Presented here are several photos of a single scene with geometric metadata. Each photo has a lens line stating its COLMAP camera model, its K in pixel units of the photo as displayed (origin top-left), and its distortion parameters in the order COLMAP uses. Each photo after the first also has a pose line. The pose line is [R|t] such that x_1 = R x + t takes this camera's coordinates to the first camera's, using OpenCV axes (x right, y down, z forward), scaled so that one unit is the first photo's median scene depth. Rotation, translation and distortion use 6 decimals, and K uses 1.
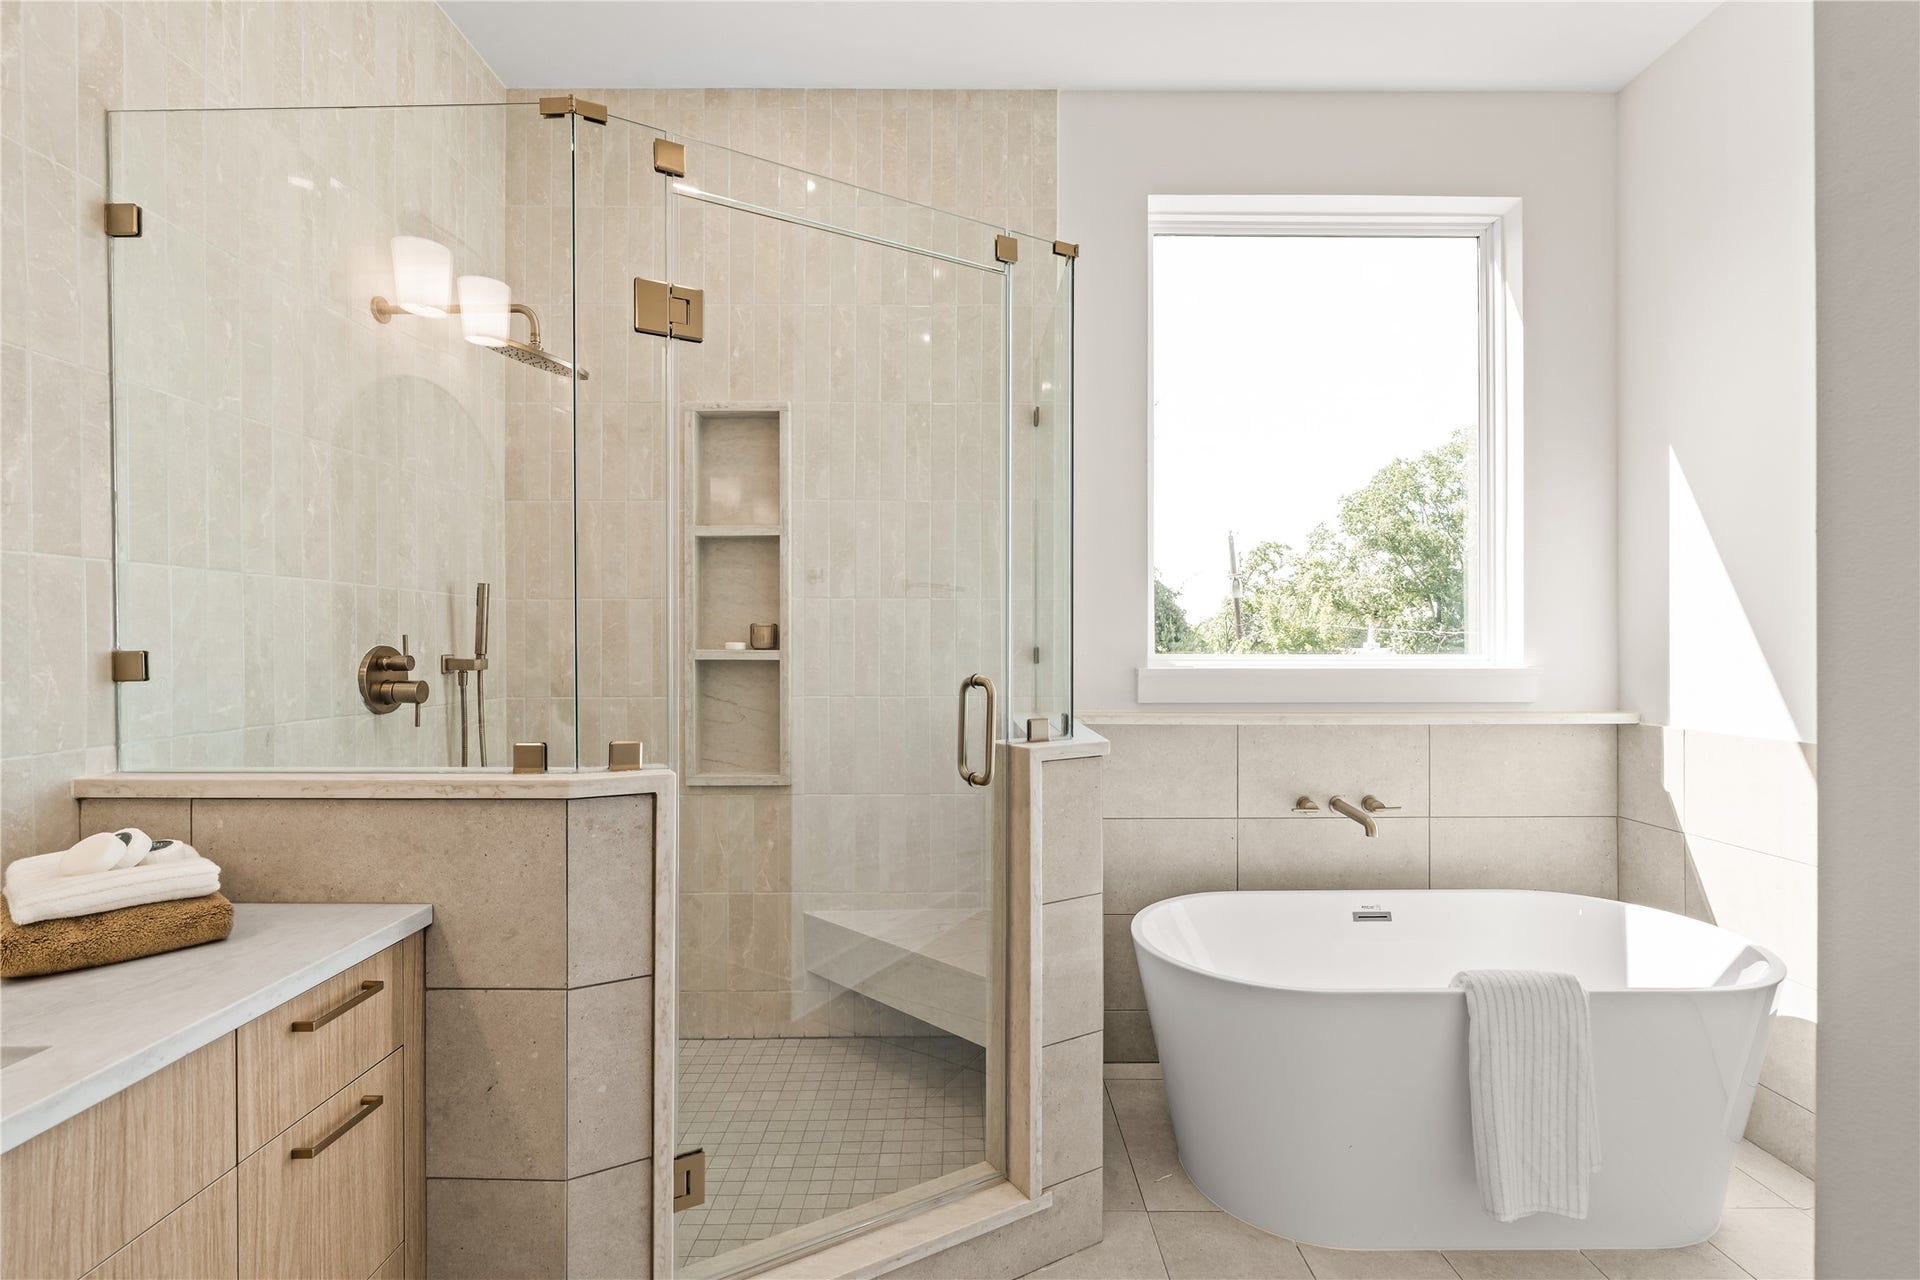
lens RADIAL K [[860.4, 0, 962.8], [0, 860.4, 643.0], [0, 0, 1]] dist [-0.005338, 0.001072]
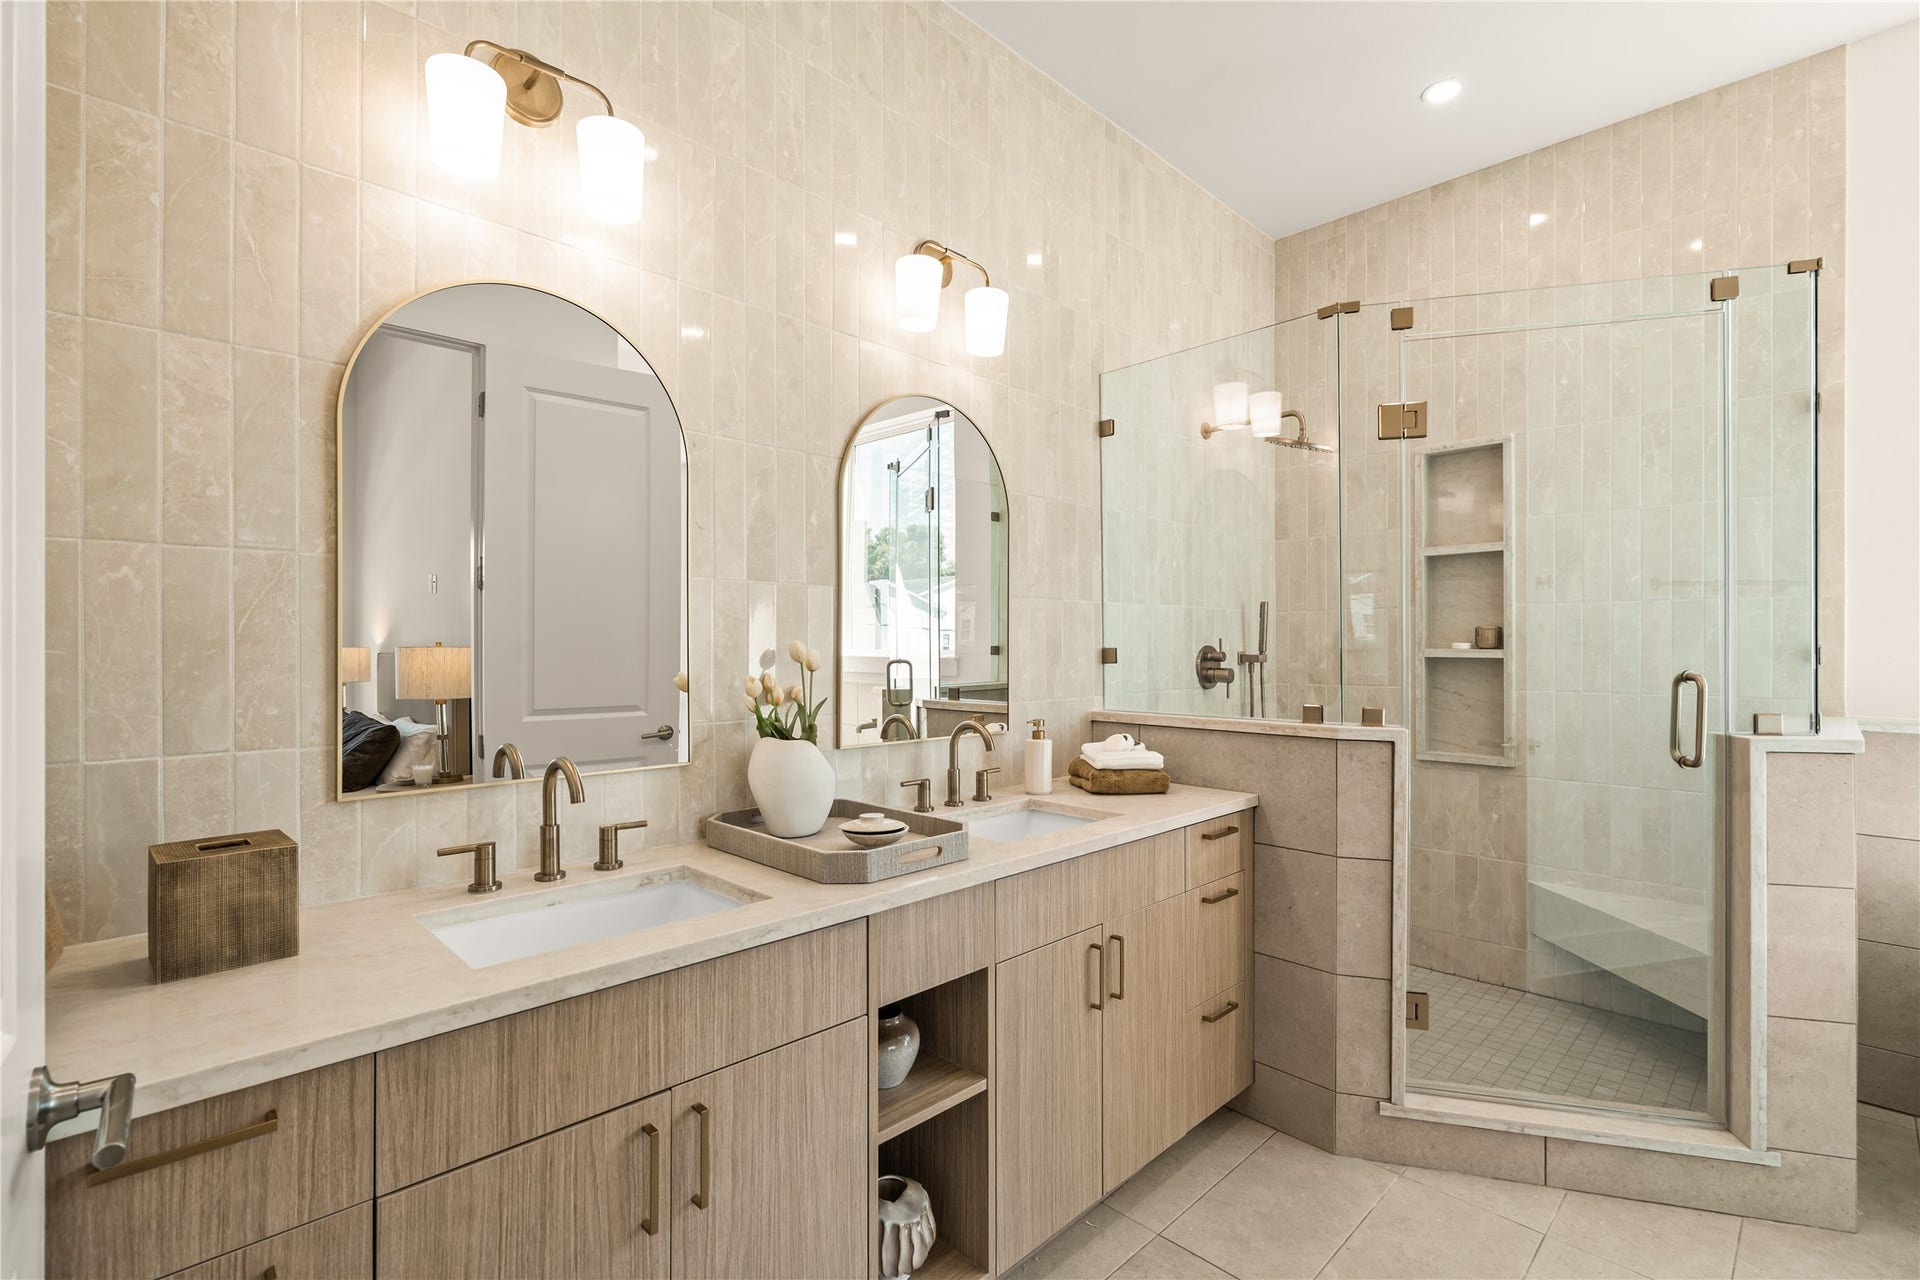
lens RADIAL K [[860.4, 0, 962.8], [0, 860.4, 643.0], [0, 0, 1]] dist [-0.005338, 0.001072]
pose [[0.697380, -0.001346, -0.716700, 0.162178], [0.000759, 0.999999, -0.001140, 0.000259], [0.716701, 0.000250, 0.697380, -0.491172]]
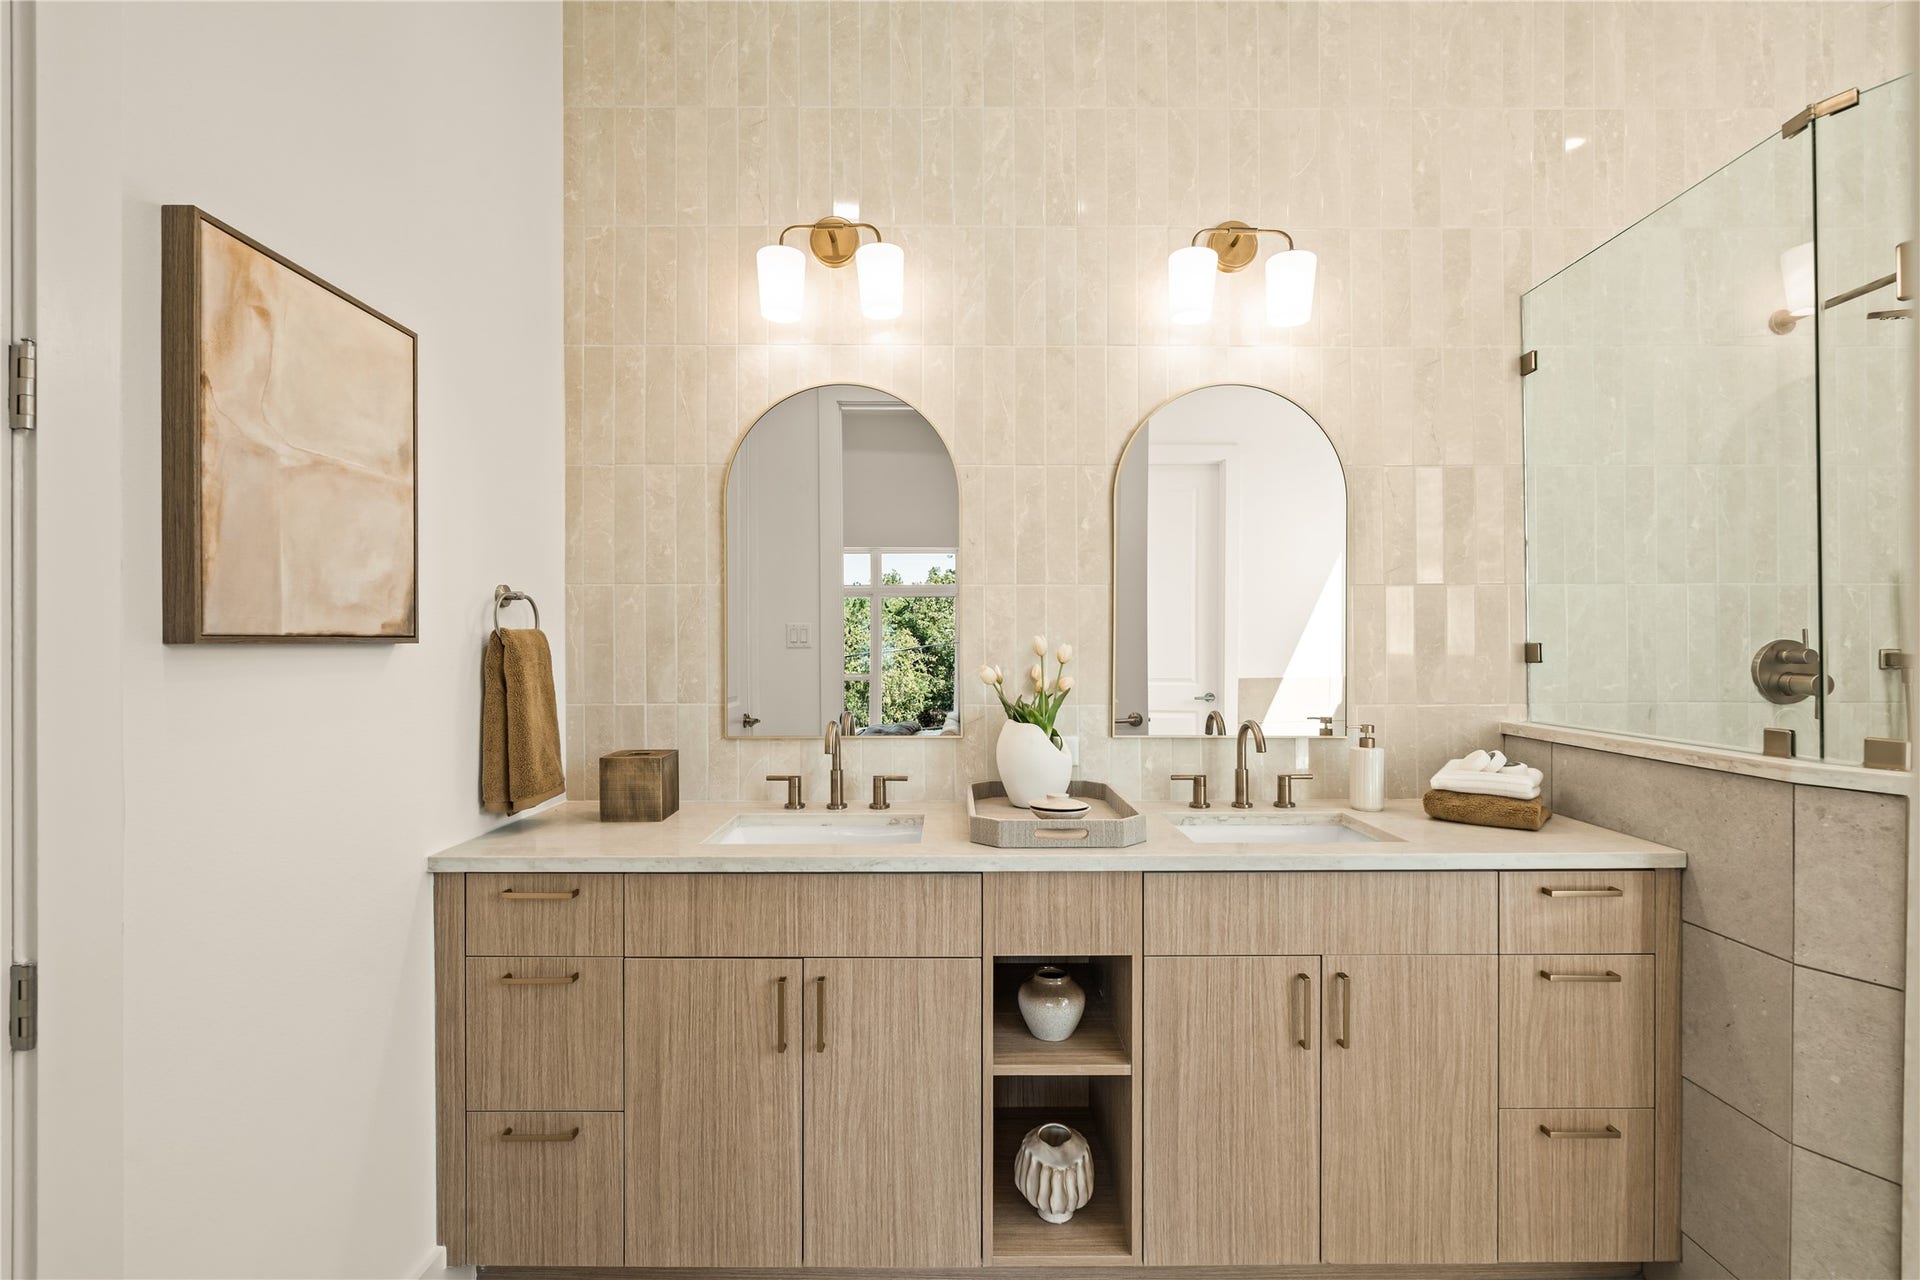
lens RADIAL K [[861.4, 0, 959.8], [0, 861.4, 645.6], [0, 0, 1]] dist [-0.005200, 0.000779]
pose [[-0.001253, 0.004179, -0.999990, 0.455833], [0.003069, 0.999987, 0.004175, 0.003705], [0.999995, -0.003063, -0.001266, -0.017132]]
